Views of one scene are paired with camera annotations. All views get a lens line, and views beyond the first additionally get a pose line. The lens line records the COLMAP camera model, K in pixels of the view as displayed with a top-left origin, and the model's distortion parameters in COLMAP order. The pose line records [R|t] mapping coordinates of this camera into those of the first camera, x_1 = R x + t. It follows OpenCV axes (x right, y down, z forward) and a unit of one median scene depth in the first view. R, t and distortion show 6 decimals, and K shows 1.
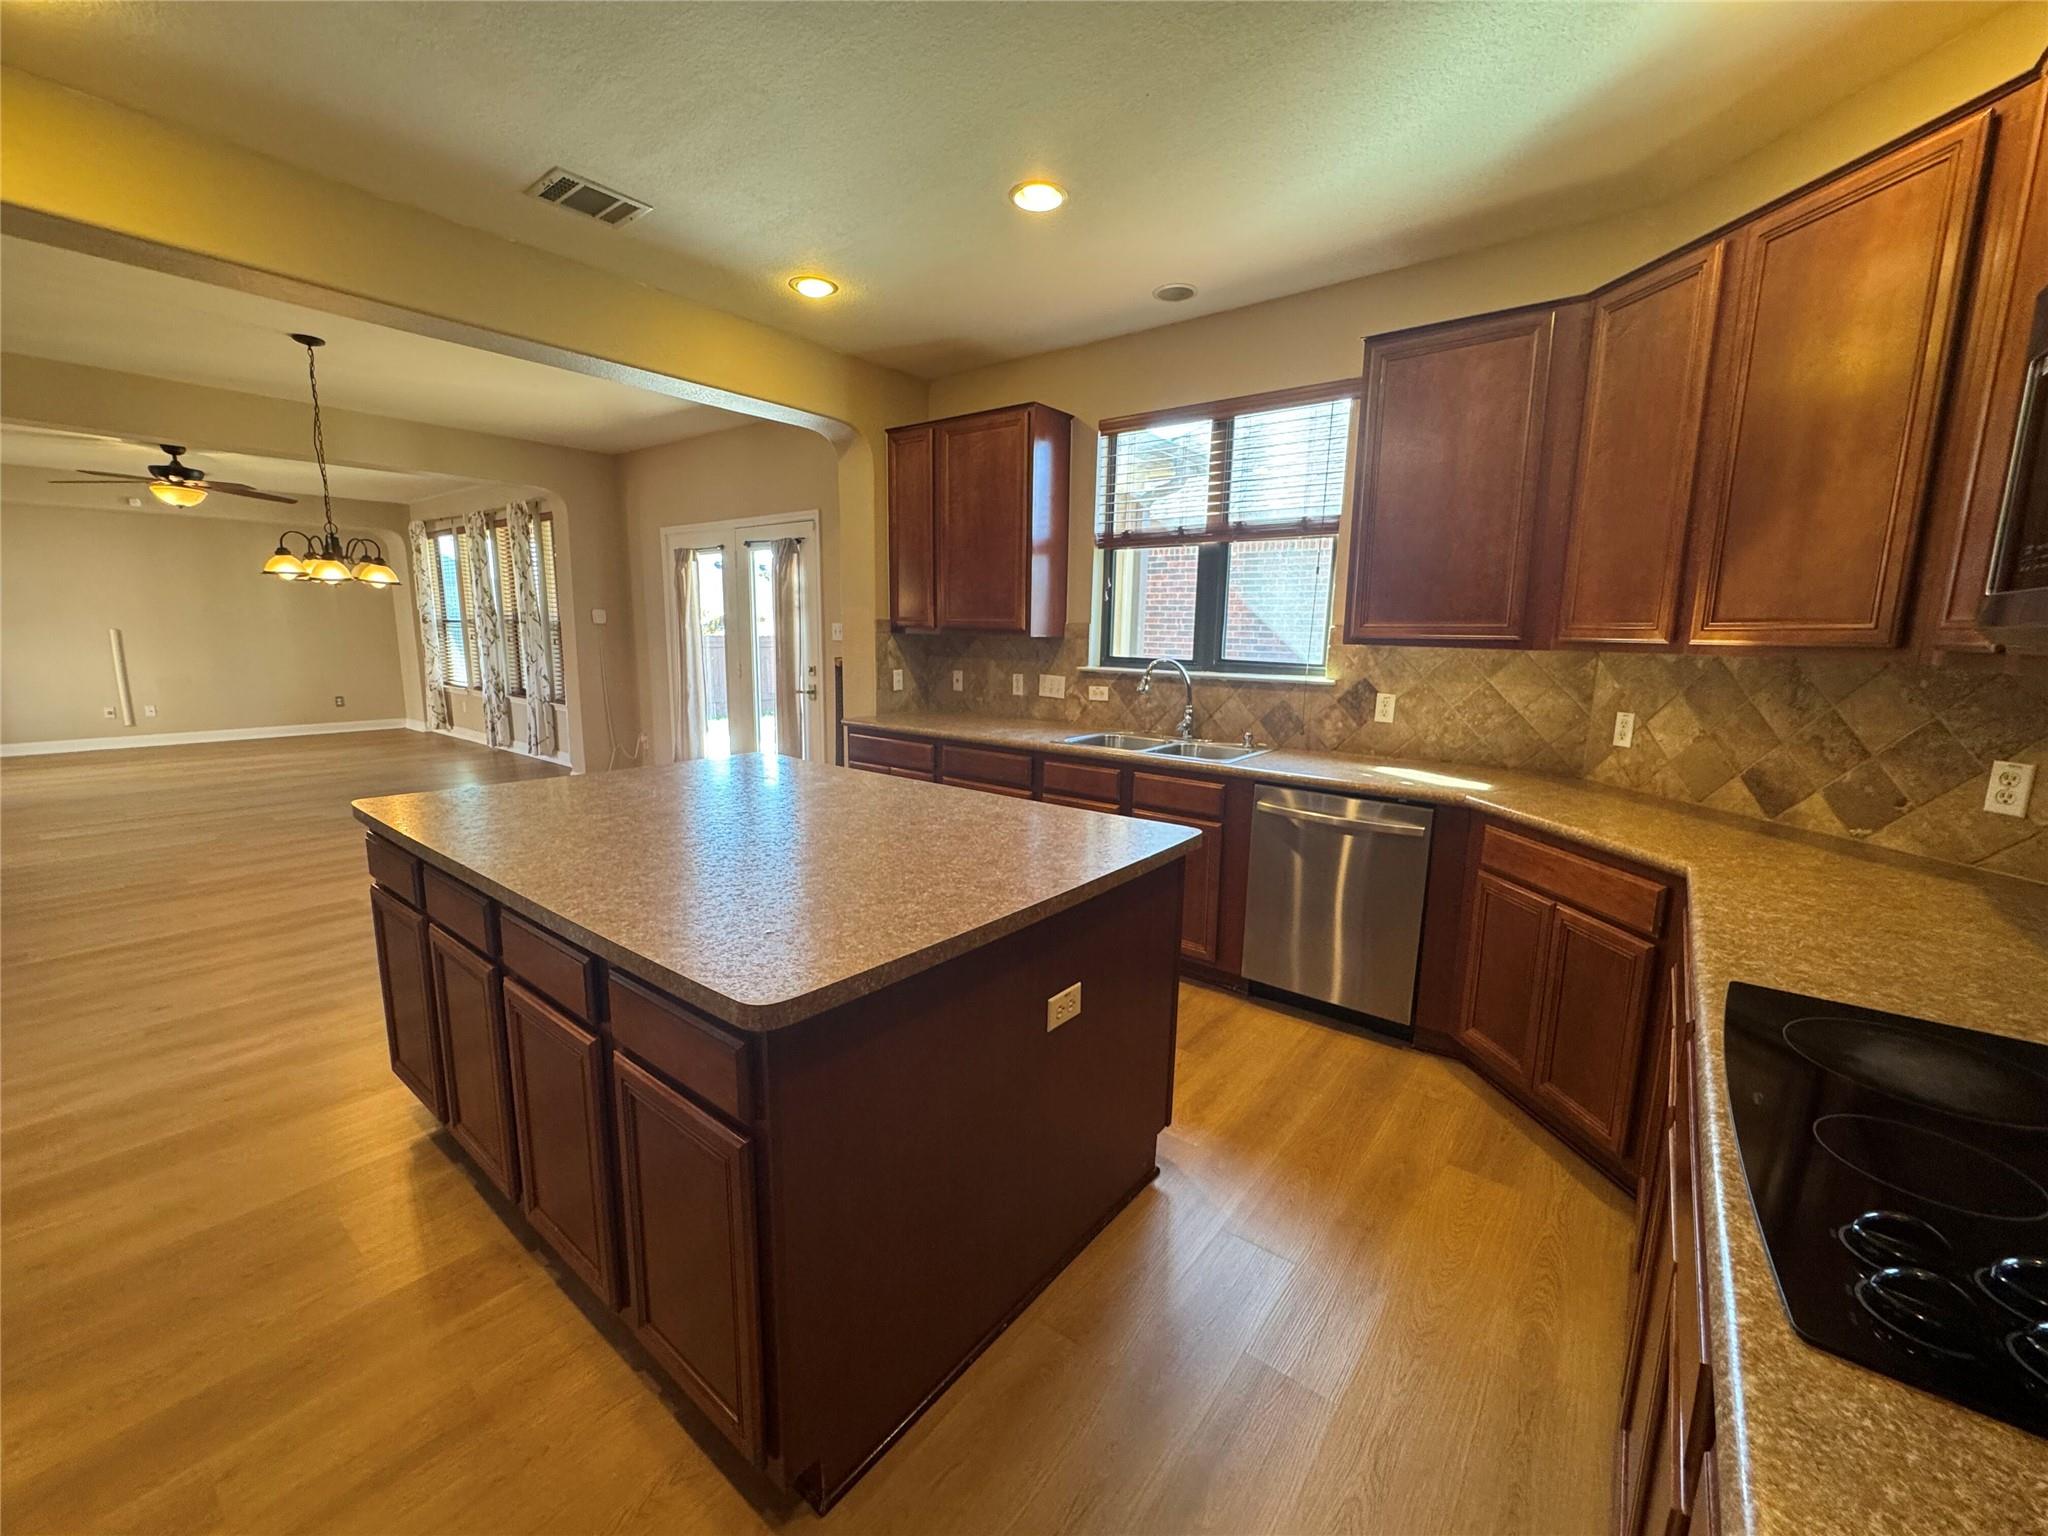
lens RADIAL K [[818.7, 0, 1026.7], [0, 818.7, 766.8], [0, 0, 1]] dist [-0.004359, 0.000172]
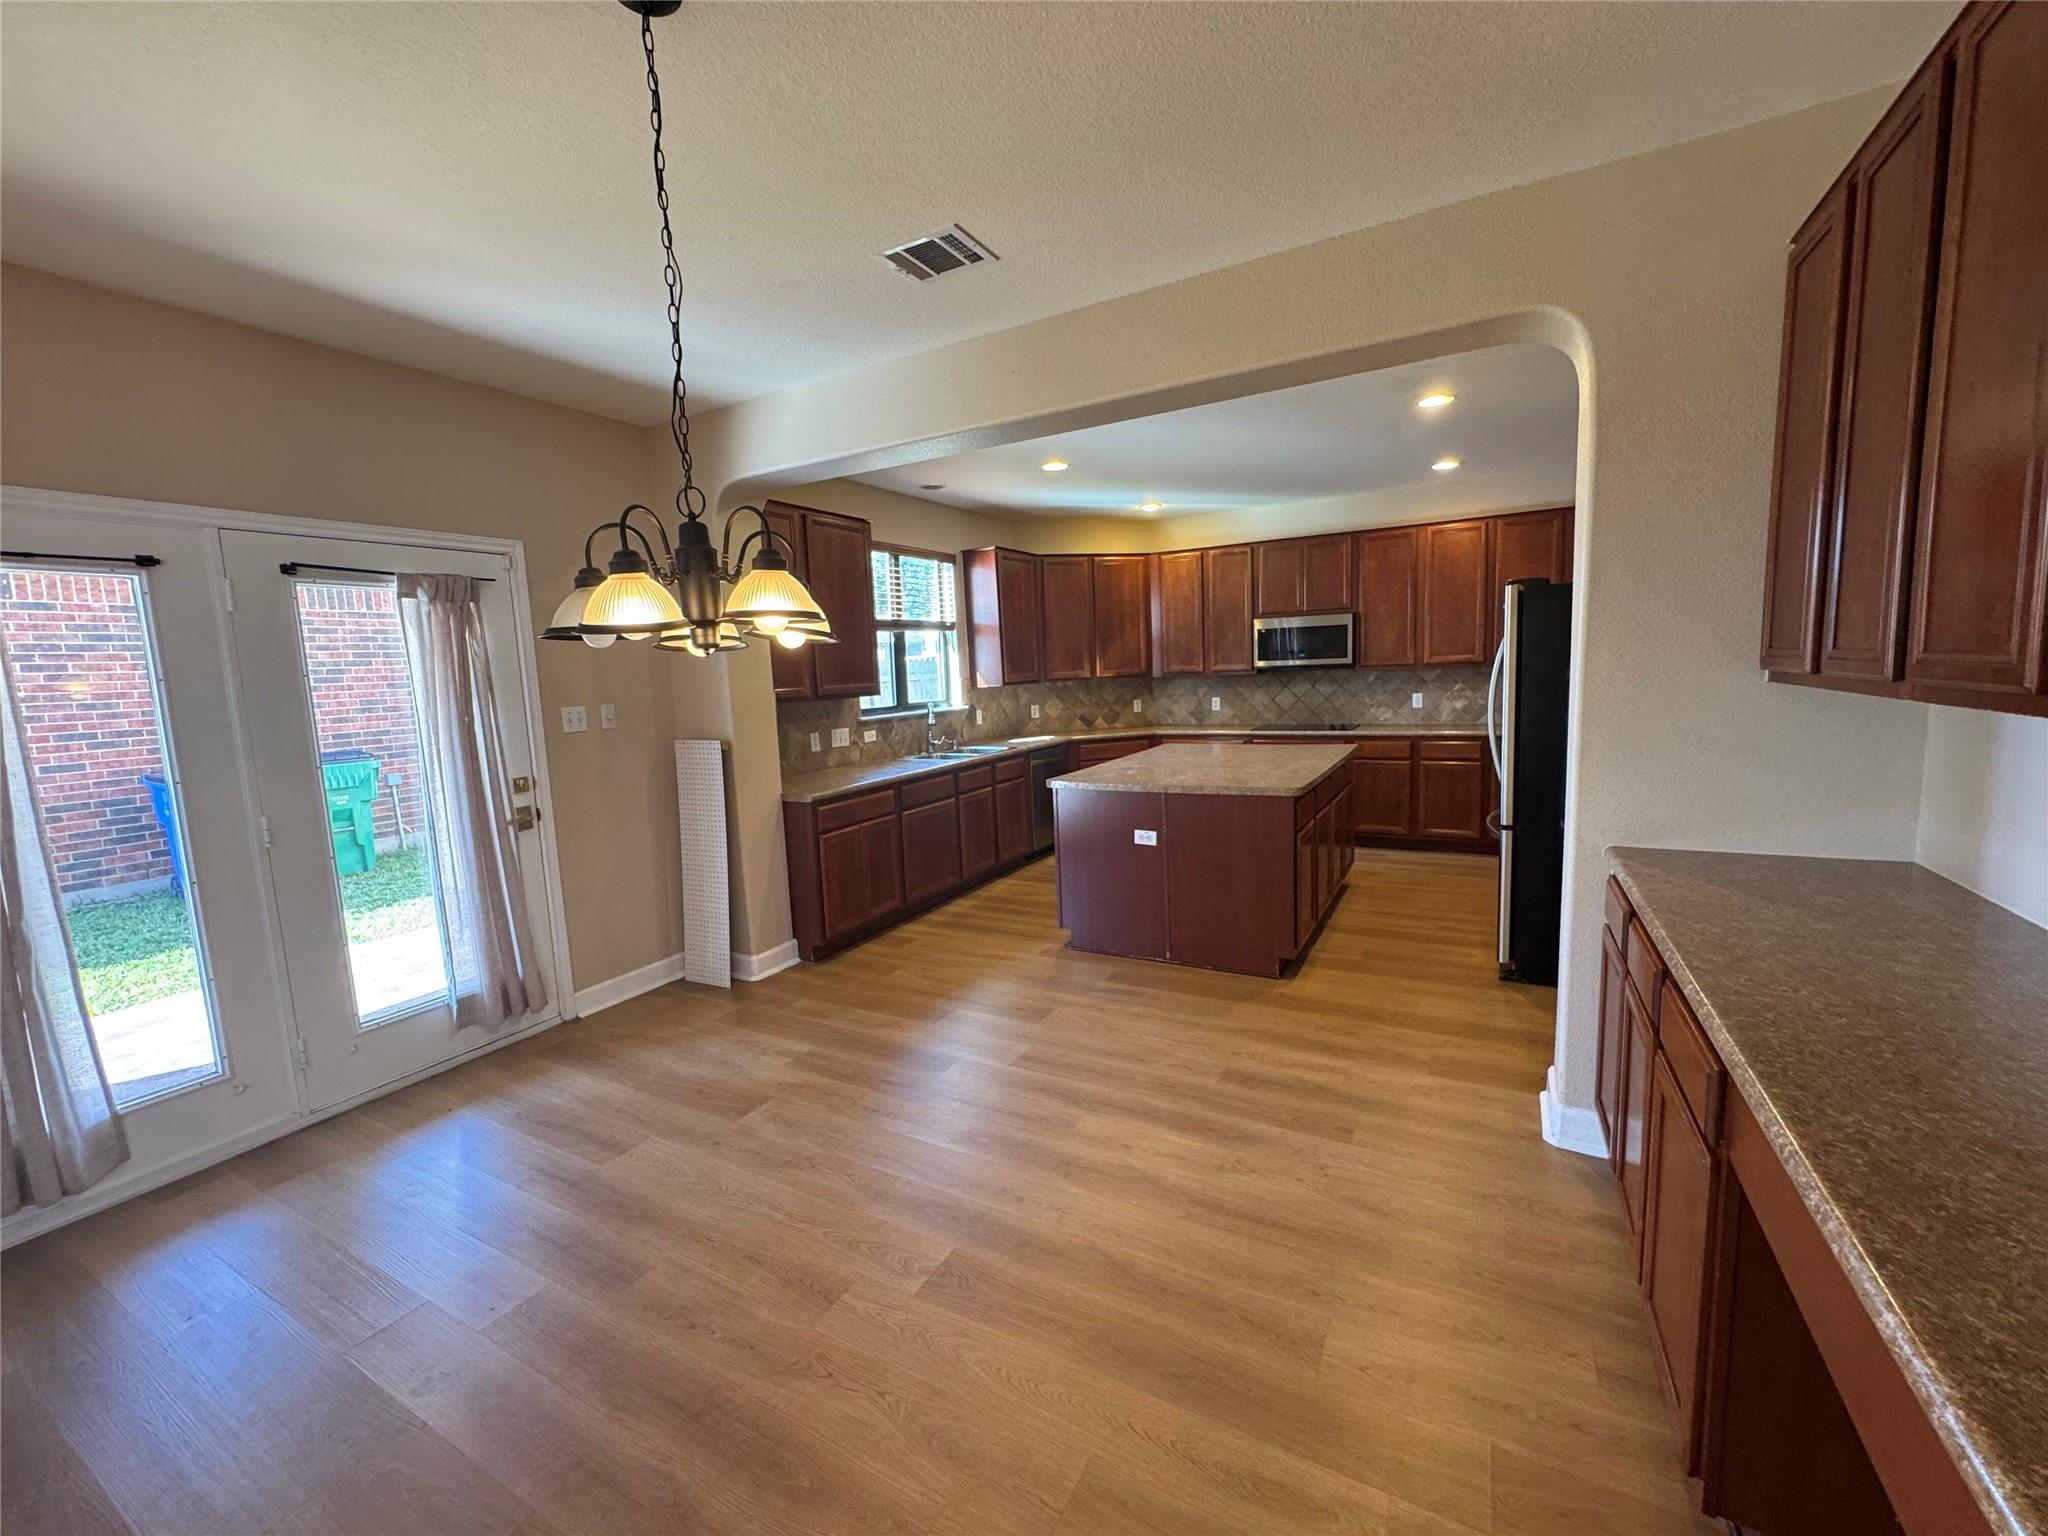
lens RADIAL K [[818.7, 0, 1026.7], [0, 818.7, 766.8], [0, 0, 1]] dist [-0.004359, 0.000172]
pose [[-0.156848, -0.129659, 0.979075, -1.367465], [0.206349, 0.965163, 0.160874, -0.219844], [-0.965826, 0.227263, -0.124629, 0.999999]]
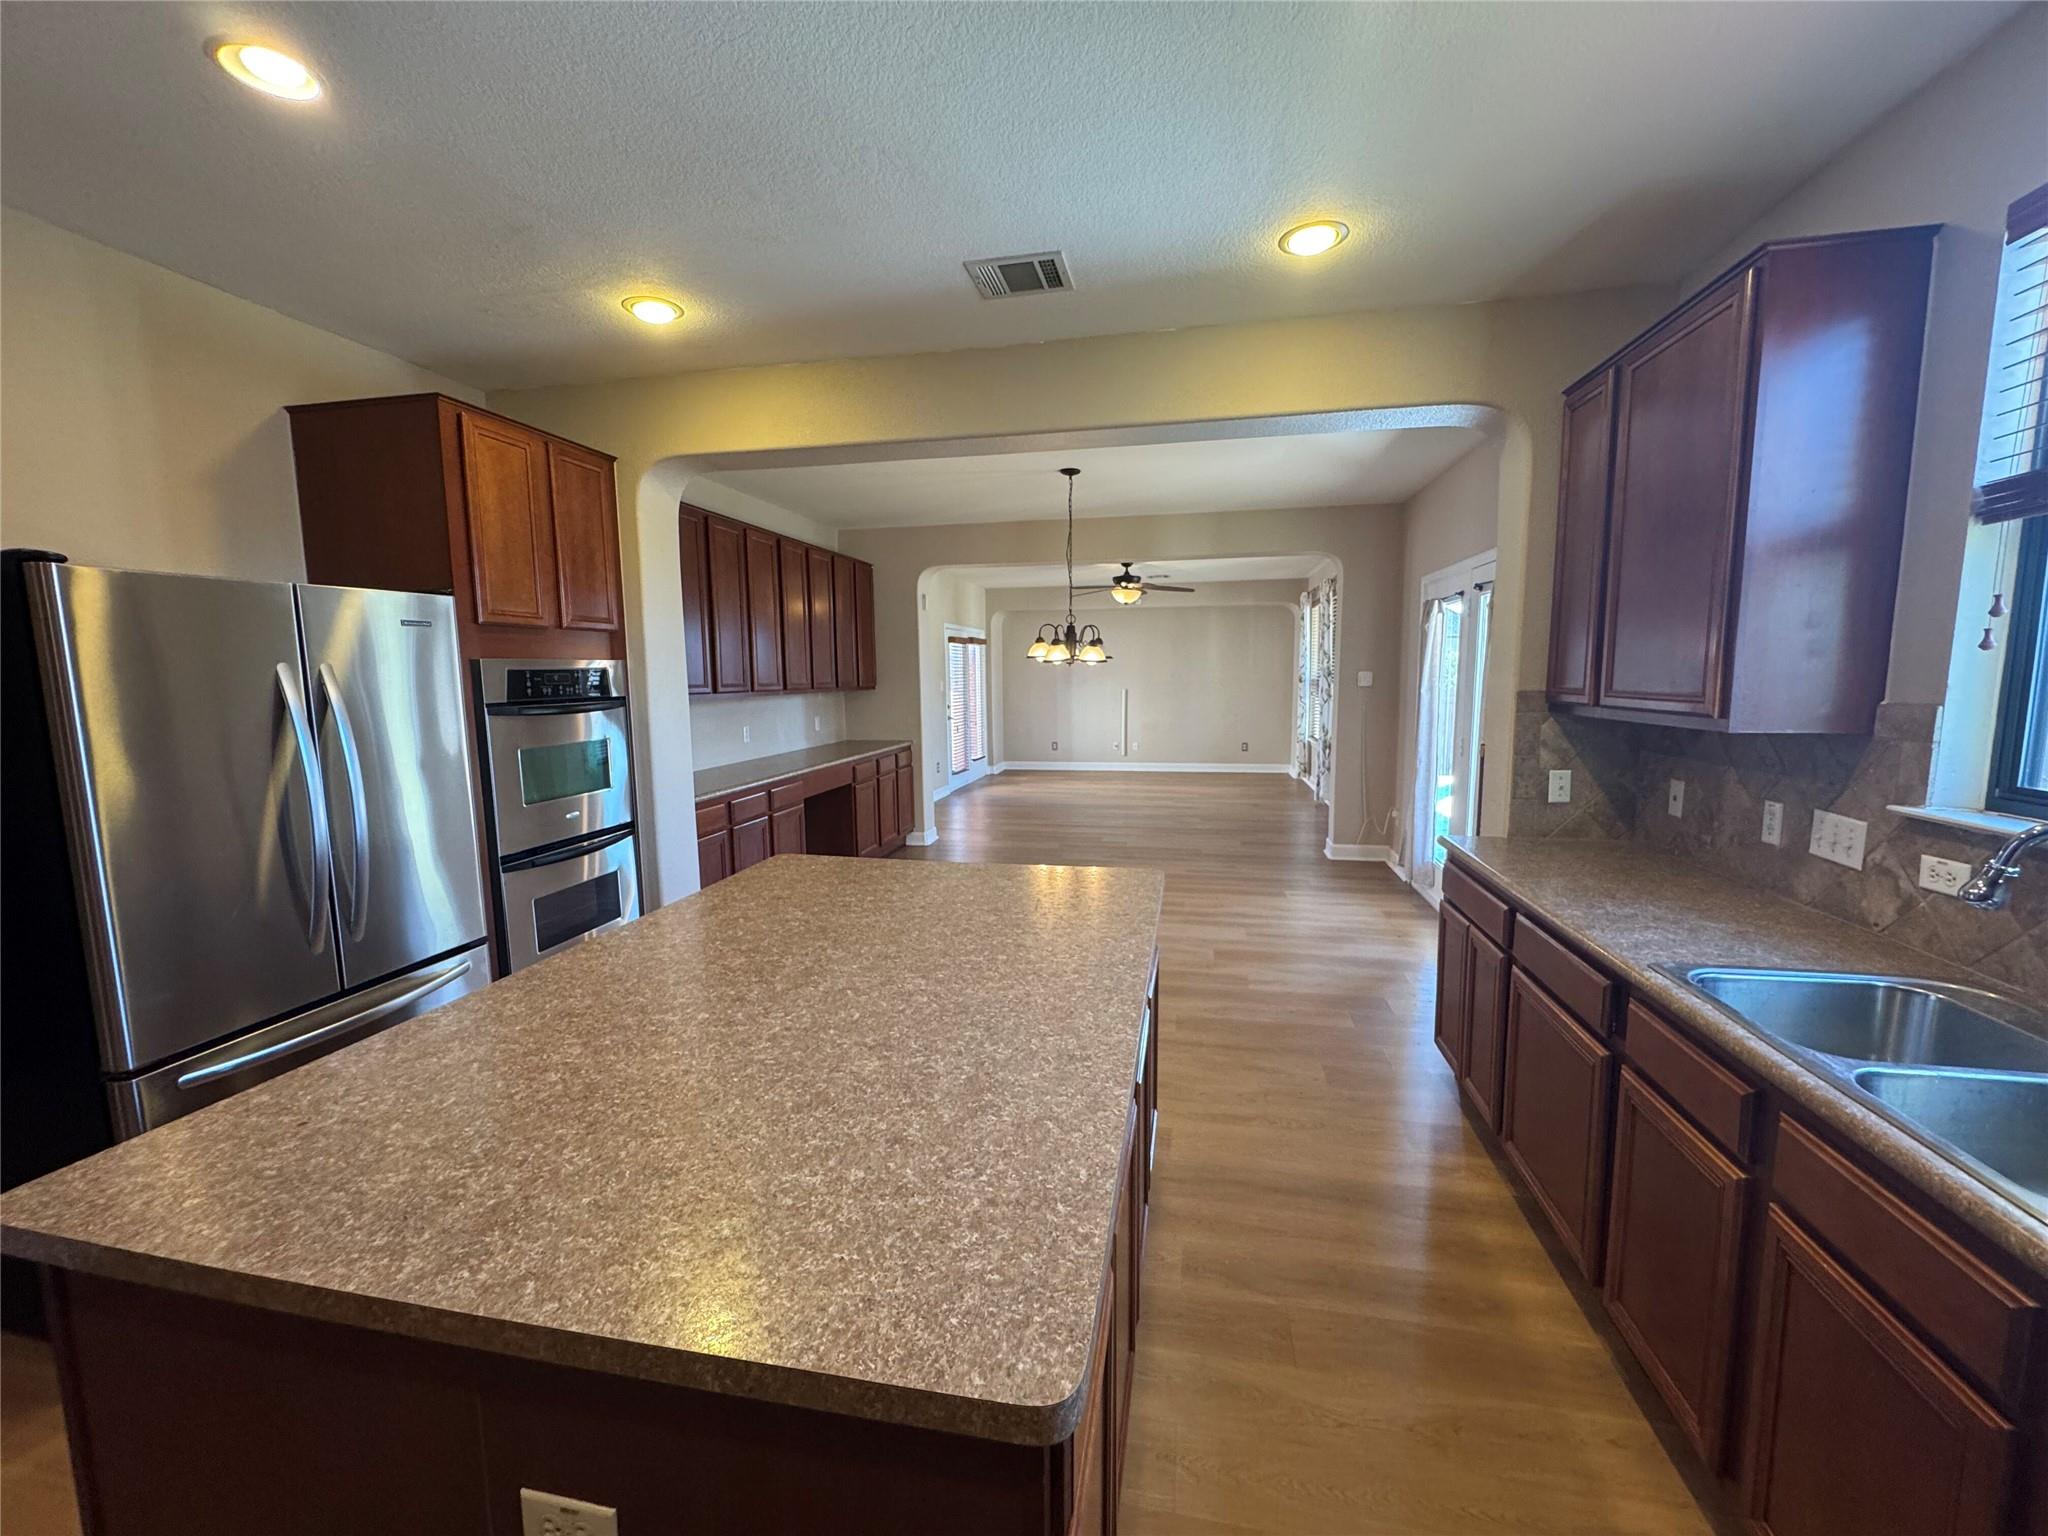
lens RADIAL K [[818.7, 0, 1026.7], [0, 818.7, 766.8], [0, 0, 1]] dist [-0.004359, 0.000172]
pose [[0.445567, 0.082830, -0.891408, 0.259497], [-0.133357, 0.990743, 0.025403, -0.099770], [0.885260, 0.107556, 0.452488, 0.434805]]
